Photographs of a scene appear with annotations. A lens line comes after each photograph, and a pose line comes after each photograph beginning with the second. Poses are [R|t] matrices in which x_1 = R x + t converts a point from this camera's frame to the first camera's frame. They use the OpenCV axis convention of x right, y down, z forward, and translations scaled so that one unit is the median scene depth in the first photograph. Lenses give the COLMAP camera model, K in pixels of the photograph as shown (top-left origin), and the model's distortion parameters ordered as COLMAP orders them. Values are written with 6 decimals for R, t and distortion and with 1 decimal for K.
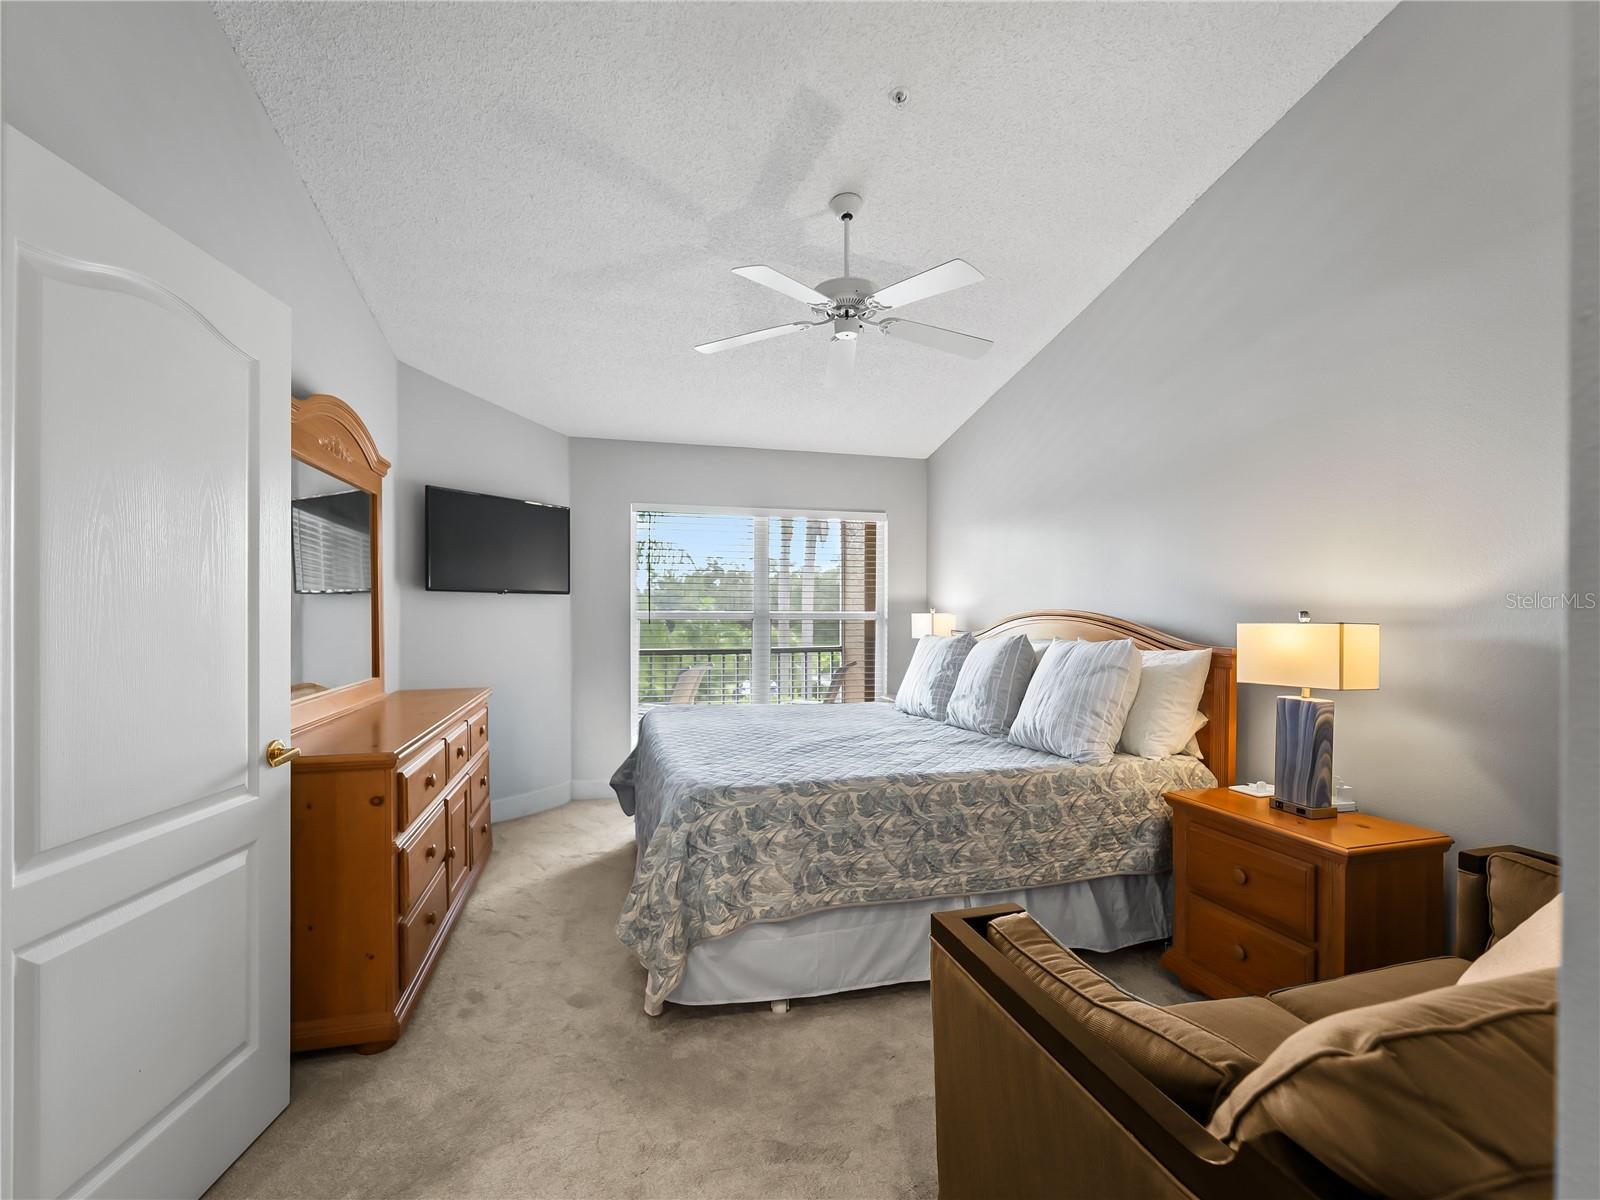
lens RADIAL K [[735.1, 0, 827.8], [0, 735.1, 608.4], [0, 0, 1]] dist [0.001047, 0.000087]
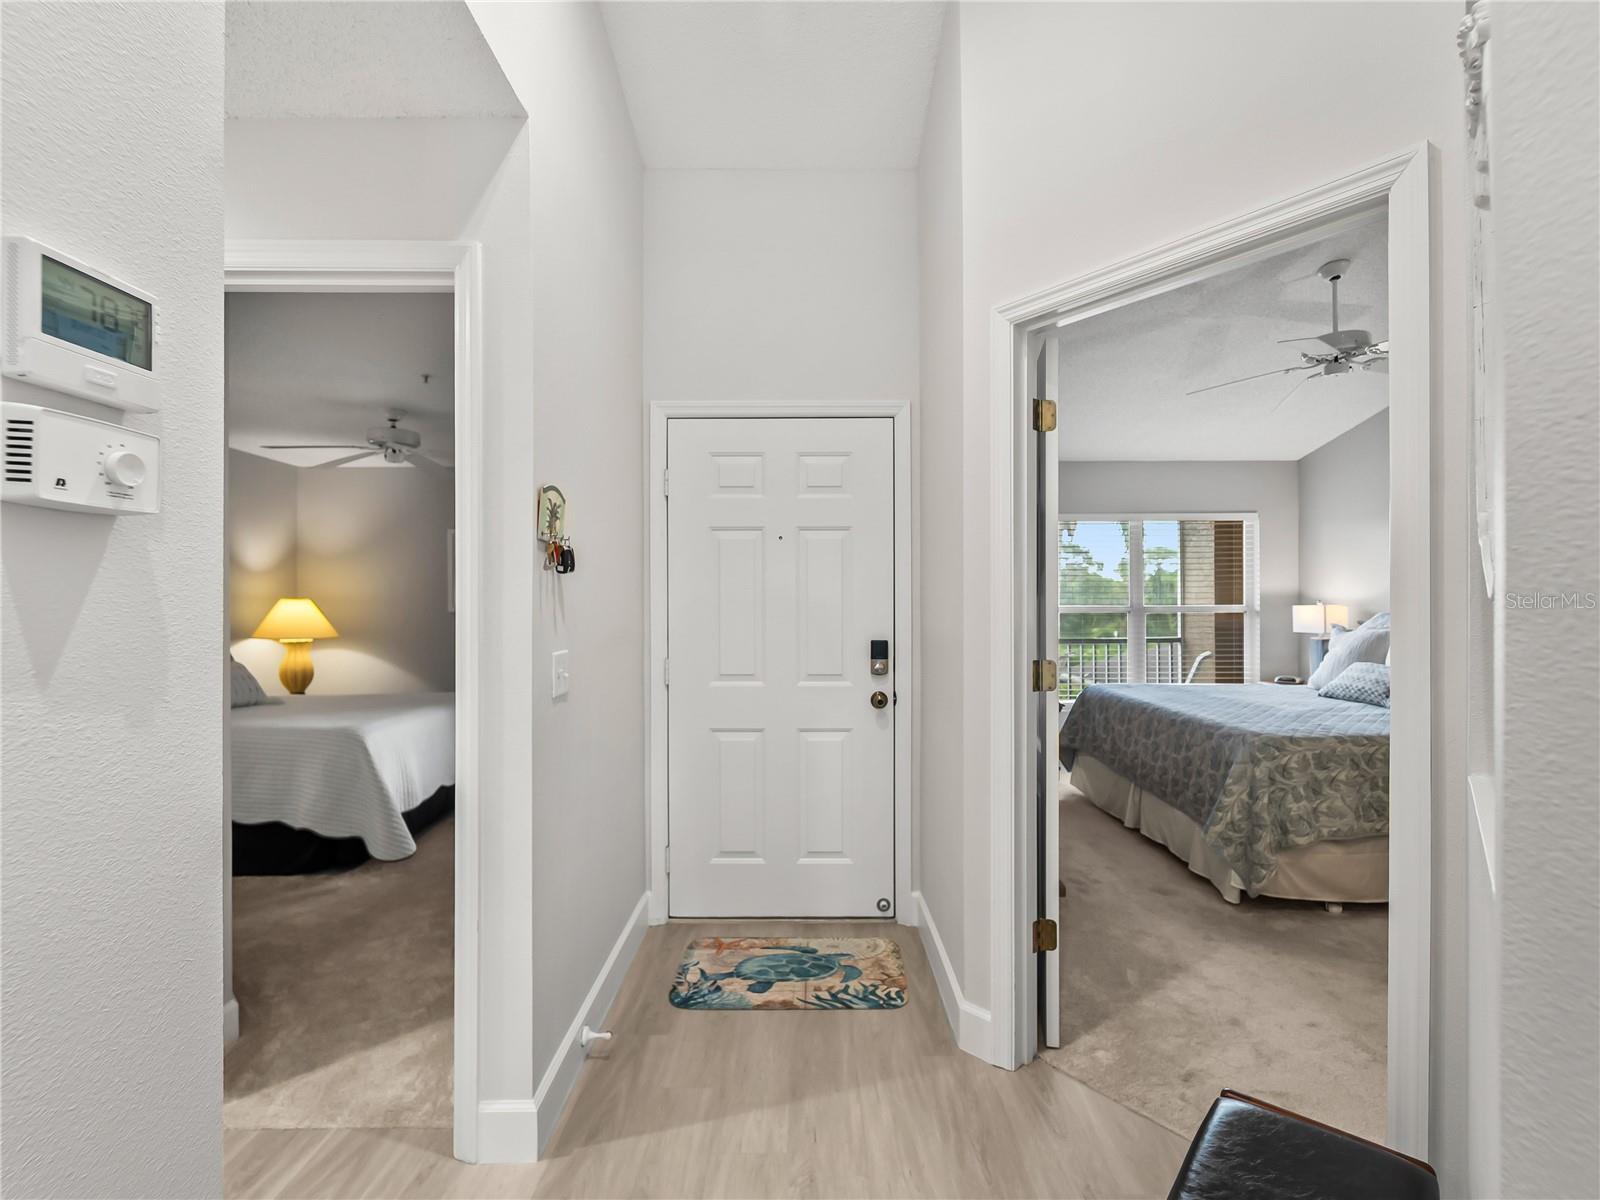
lens RADIAL K [[732.8, 0, 802.0], [0, 732.8, 608.8], [0, 0, 1]] dist [-0.001307, -0.000326]
pose [[0.963309, -0.012854, -0.268088, -0.637734], [0.014043, 0.999898, 0.002518, -0.003042], [0.268029, -0.006190, 0.963391, -0.509367]]
